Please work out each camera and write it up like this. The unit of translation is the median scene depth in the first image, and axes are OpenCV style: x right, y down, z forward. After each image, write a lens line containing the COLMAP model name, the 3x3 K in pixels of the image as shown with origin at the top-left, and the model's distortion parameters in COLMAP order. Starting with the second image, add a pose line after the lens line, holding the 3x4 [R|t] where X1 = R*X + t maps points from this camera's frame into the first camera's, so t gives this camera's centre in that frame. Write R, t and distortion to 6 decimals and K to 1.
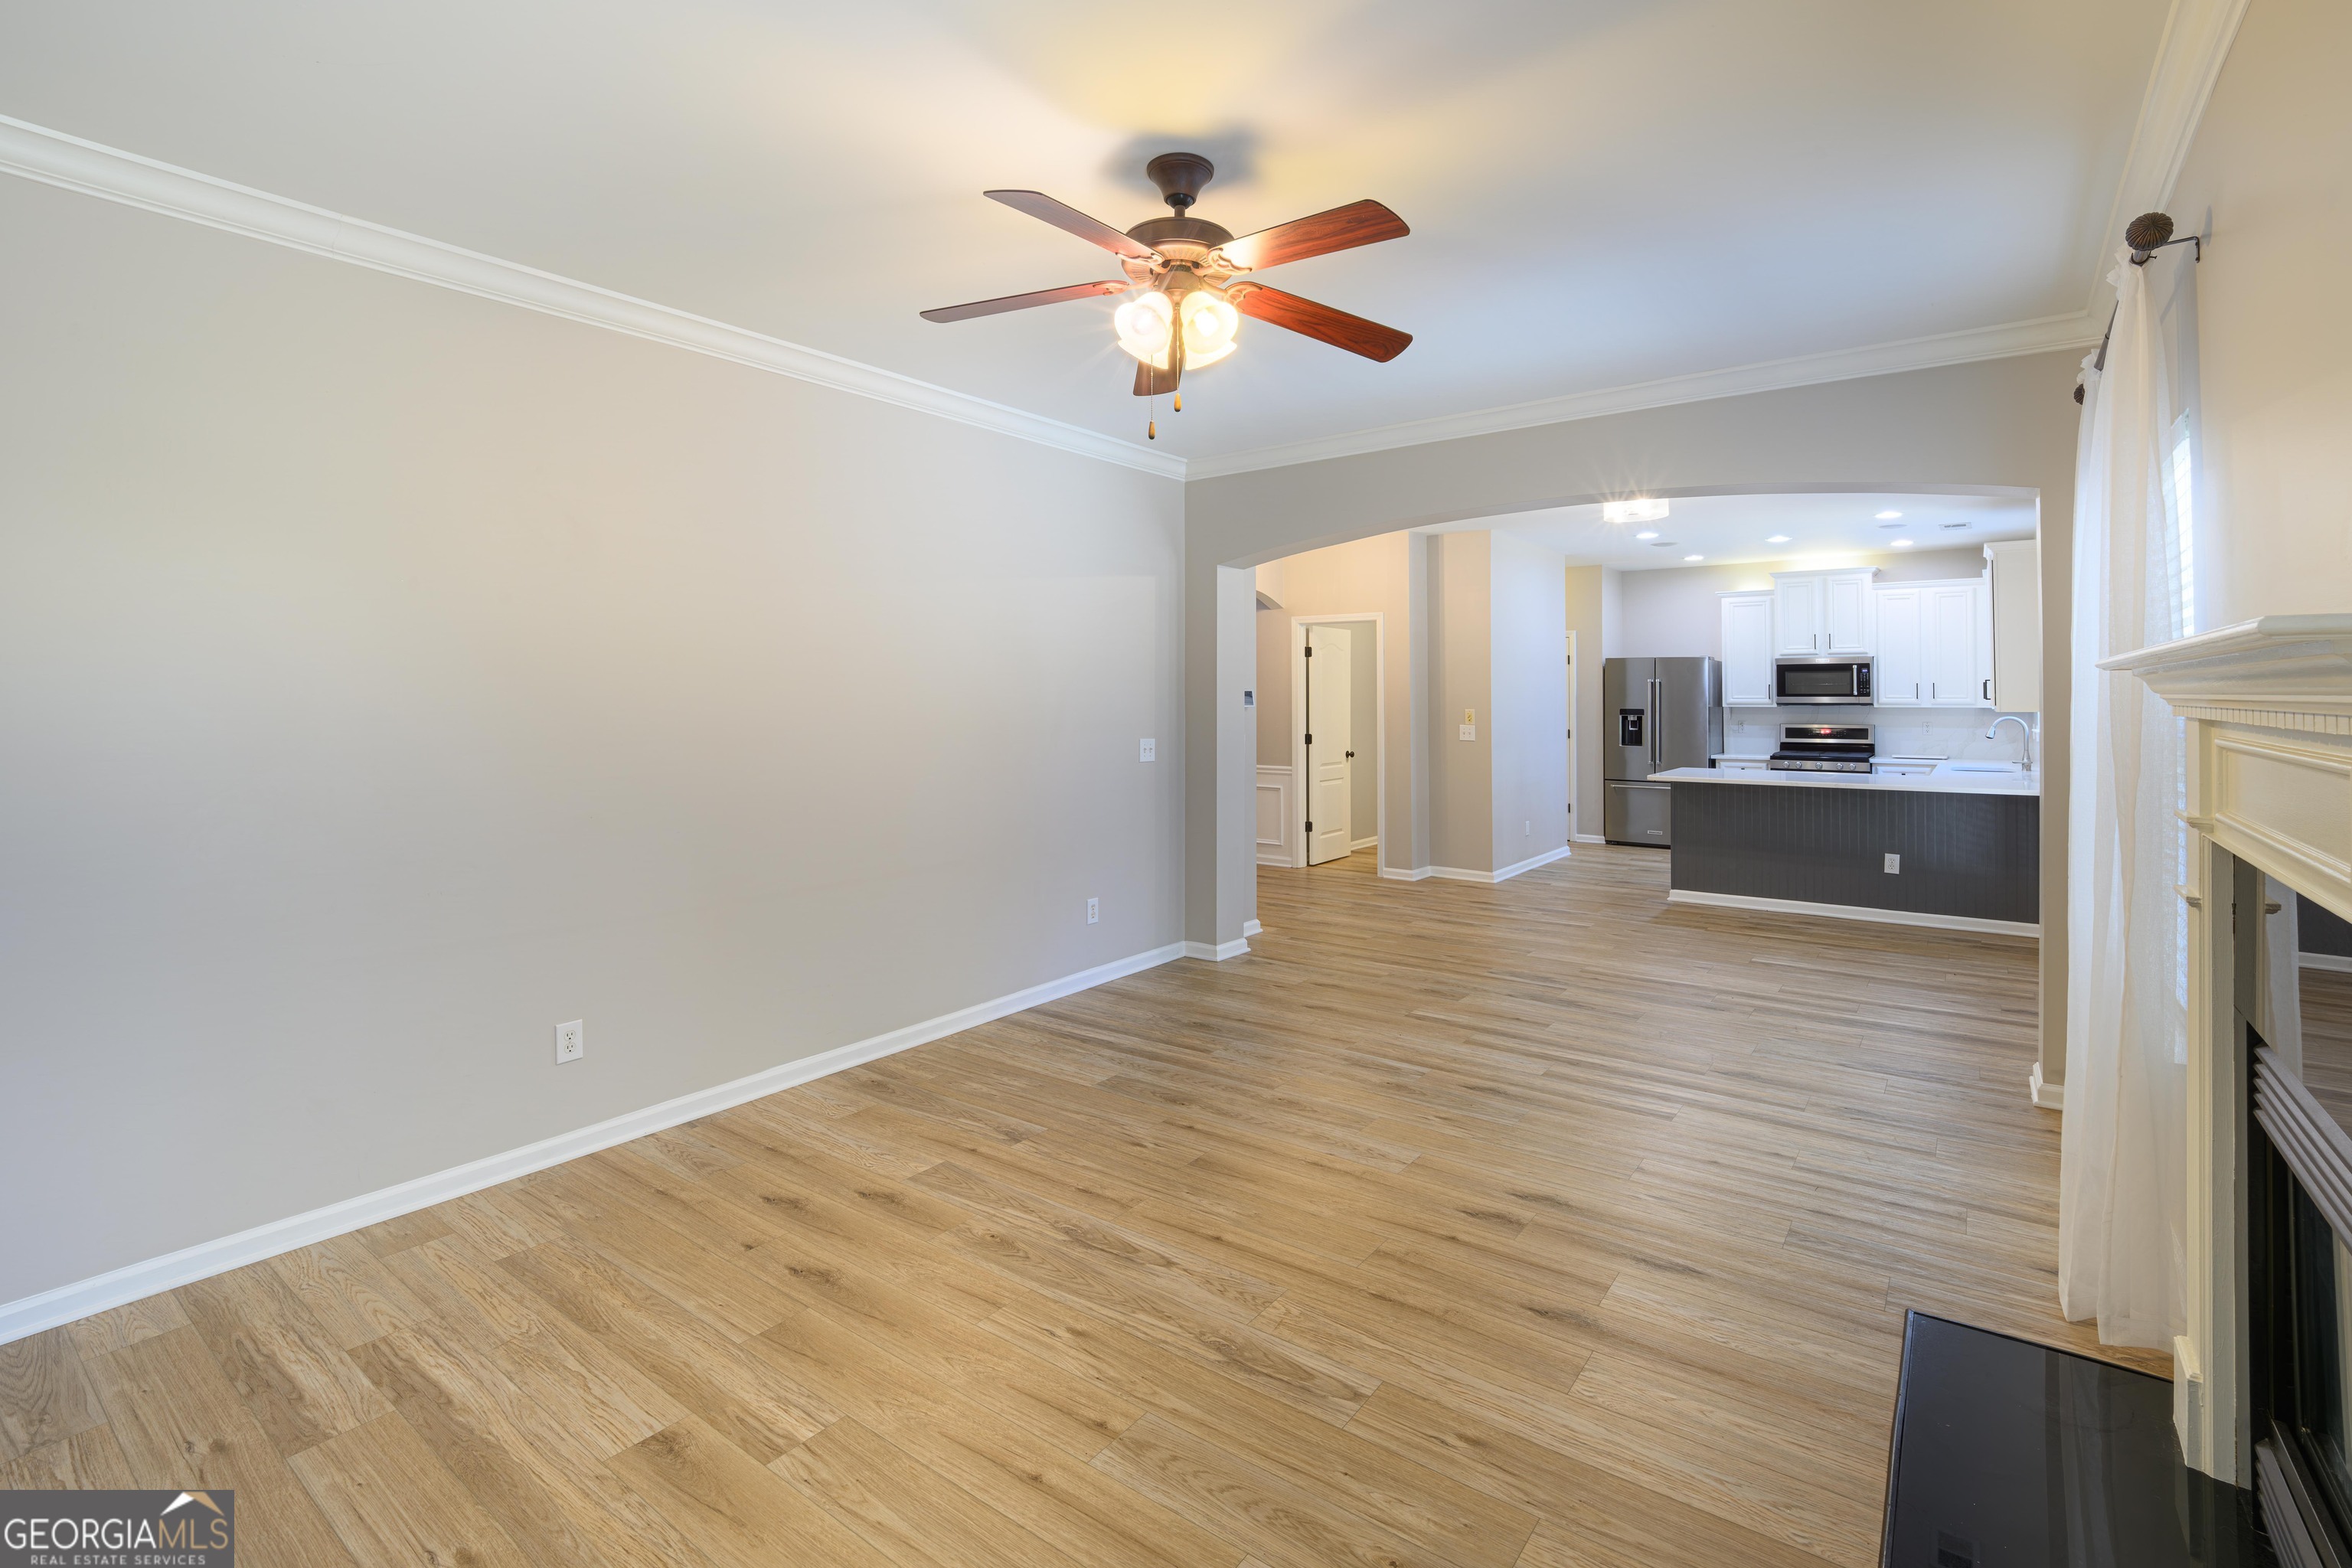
lens RADIAL K [[1058.8, 0, 1182.1], [0, 1058.8, 695.0], [0, 0, 1]] dist [-0.001457, -0.000449]
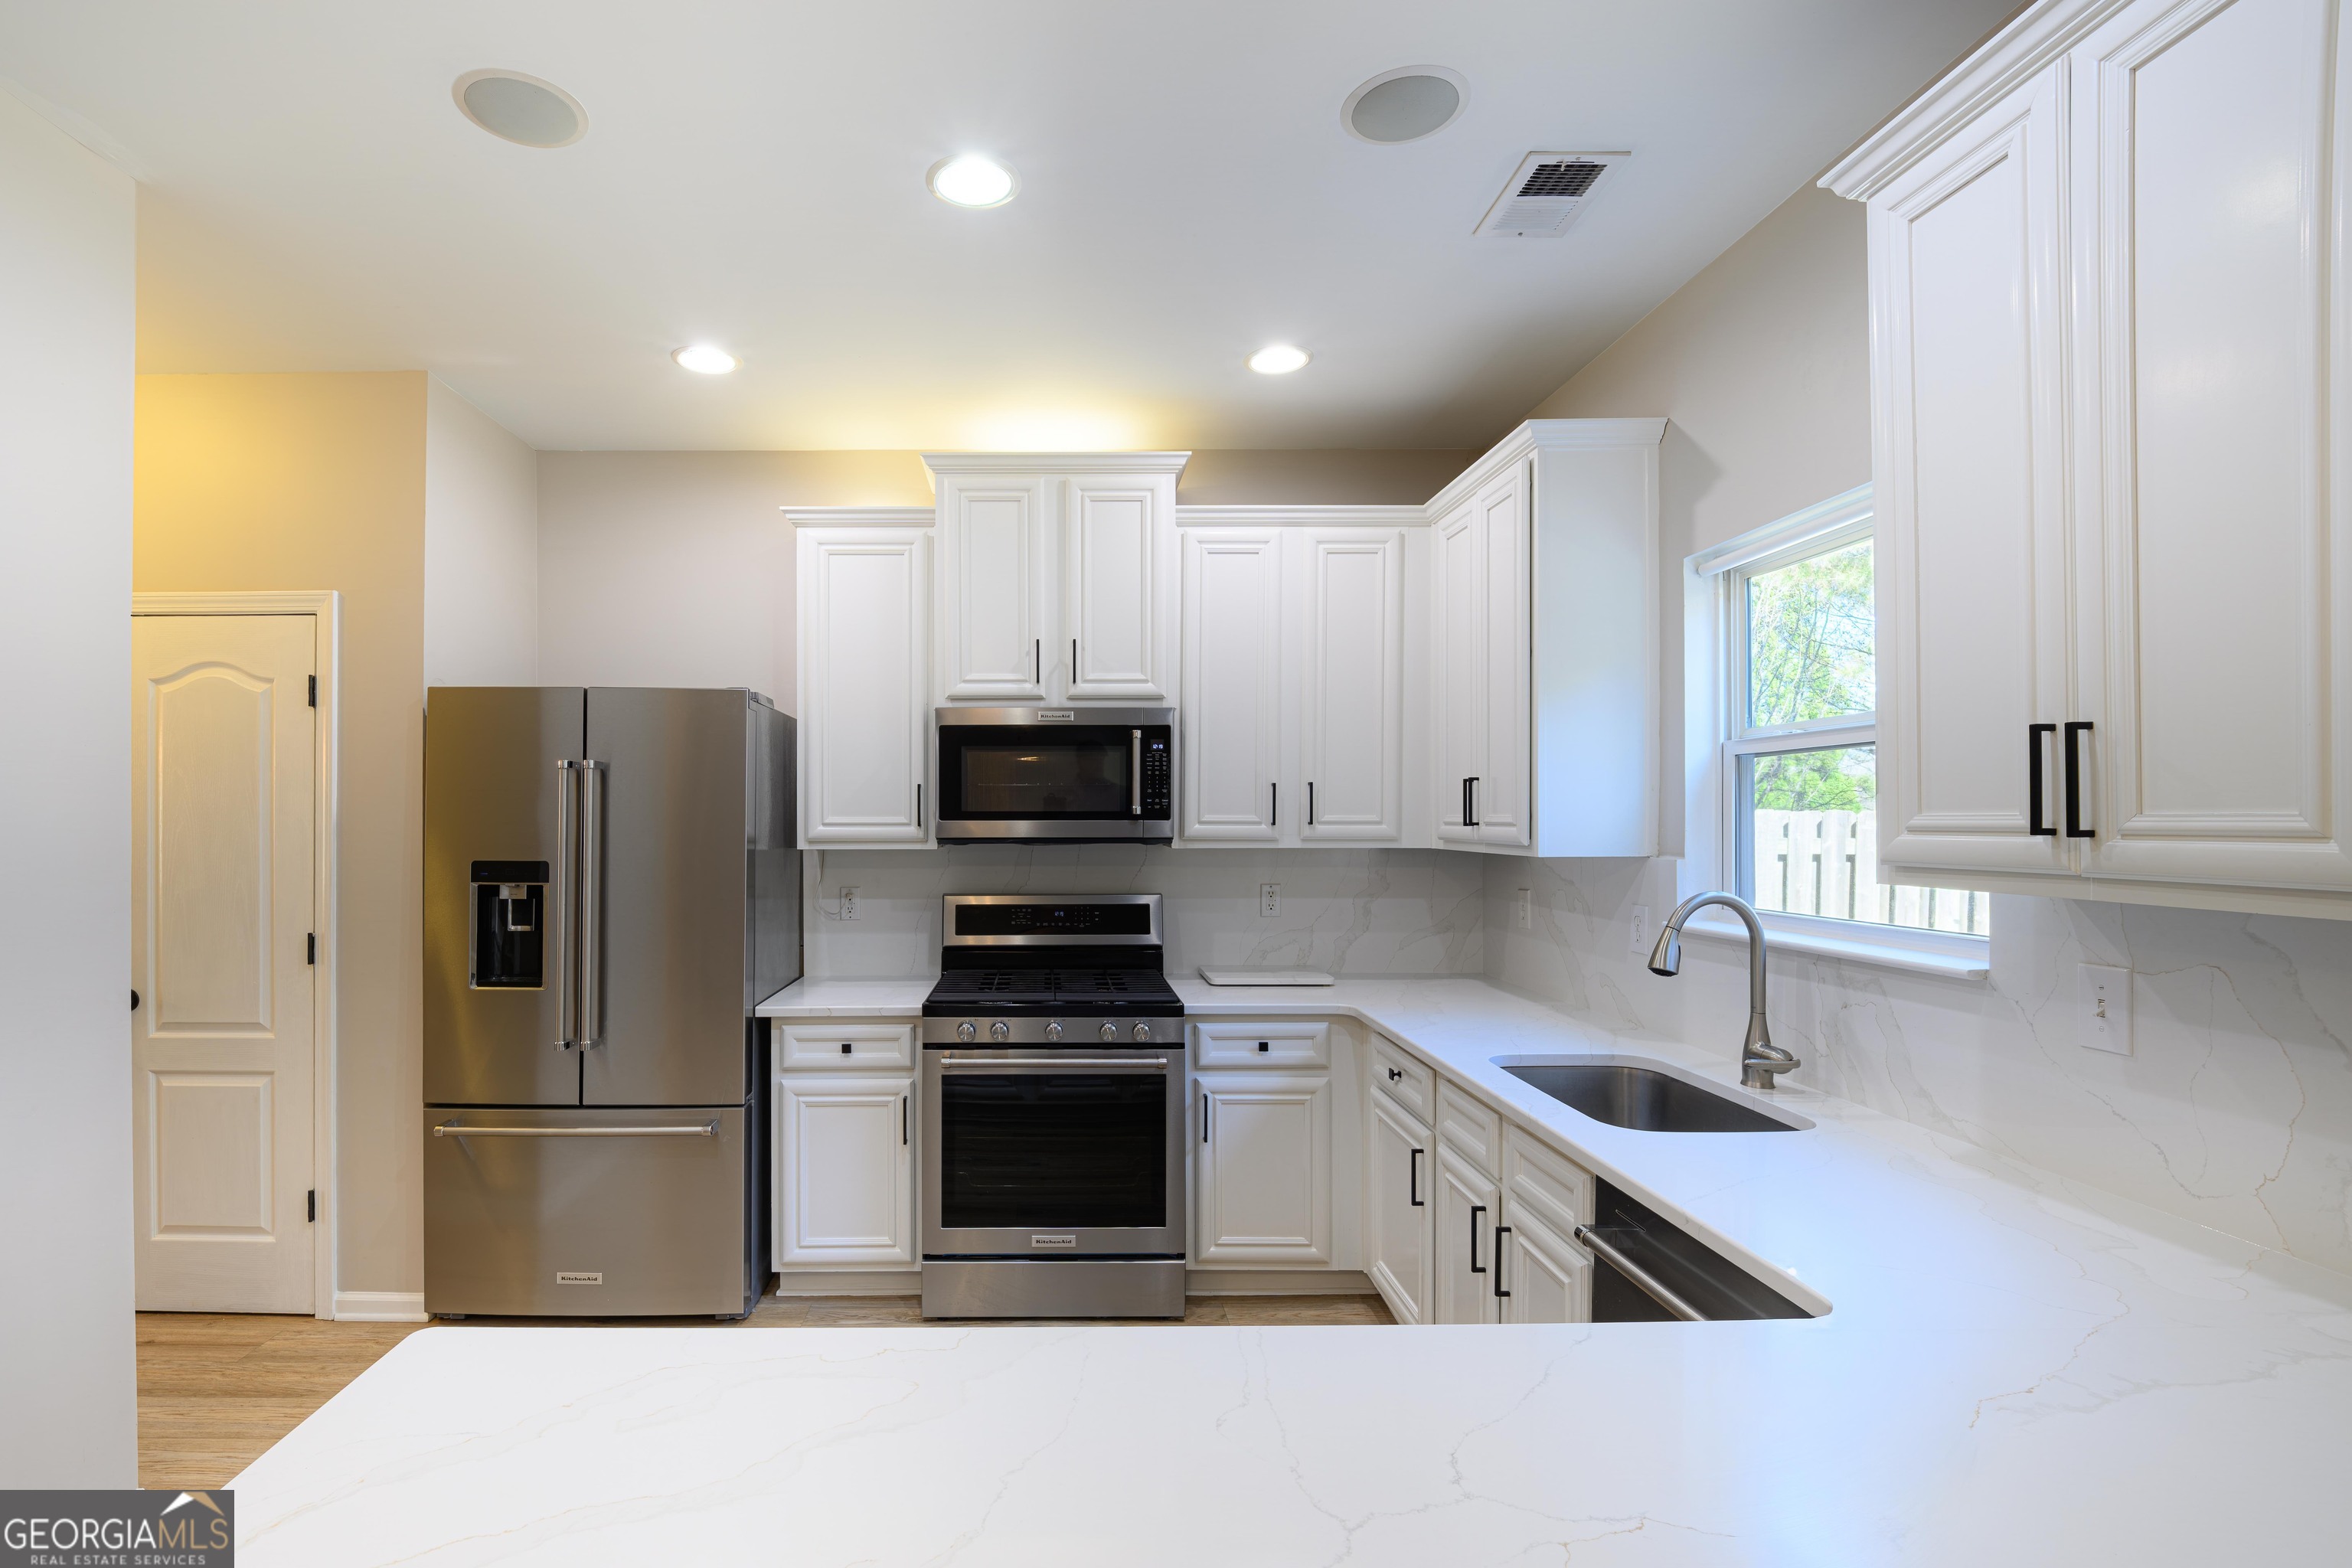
lens RADIAL K [[1084.1, 0, 1044.1], [0, 1084.1, 818.3], [0, 0, 1]] dist [0.002415, -0.016743]
pose [[0.802127, 0.002015, 0.597150, 1.015235], [-0.000792, 0.999997, -0.002309, 0.005321], [-0.597152, 0.001379, 0.802127, 1.866732]]
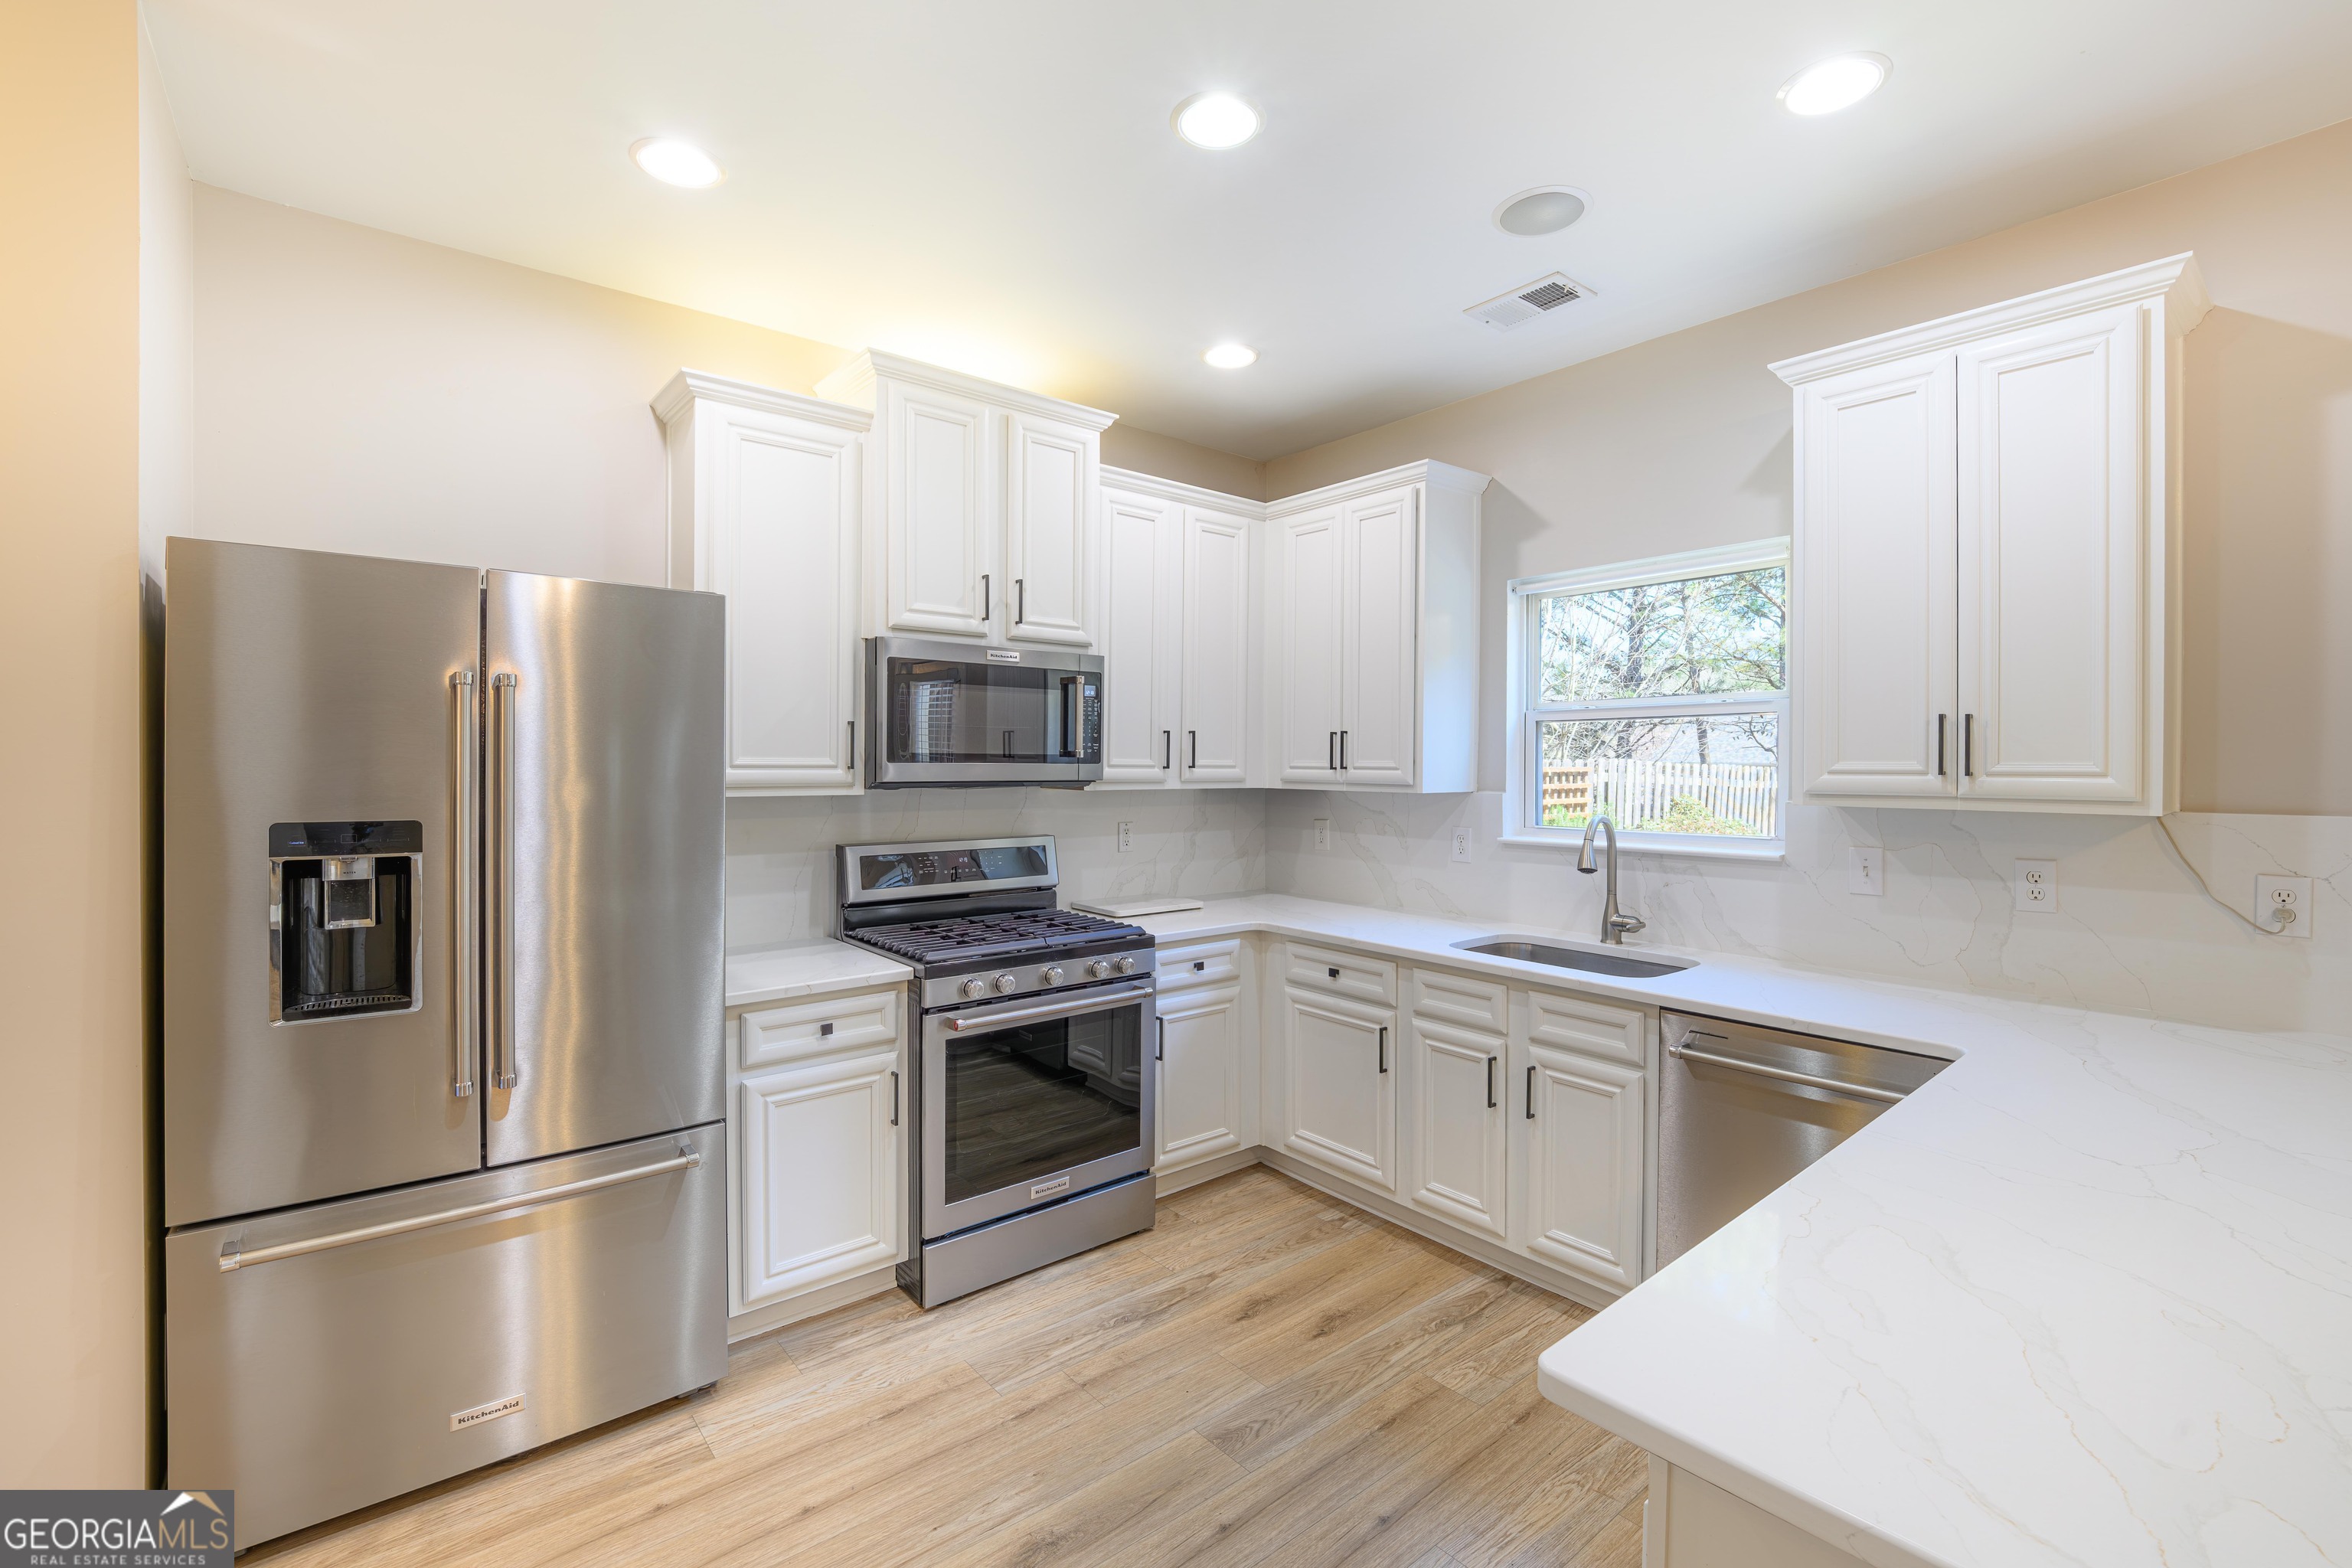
lens RADIAL K [[1013.2, 0, 1174.9], [0, 1013.2, 775.1], [0, 0, 1]] dist [0.002044, -0.000038]
pose [[0.230321, -0.006041, 0.973096, 0.788294], [-0.005205, 0.999959, 0.007440, 0.007820], [-0.973101, -0.006779, 0.230280, 2.268041]]
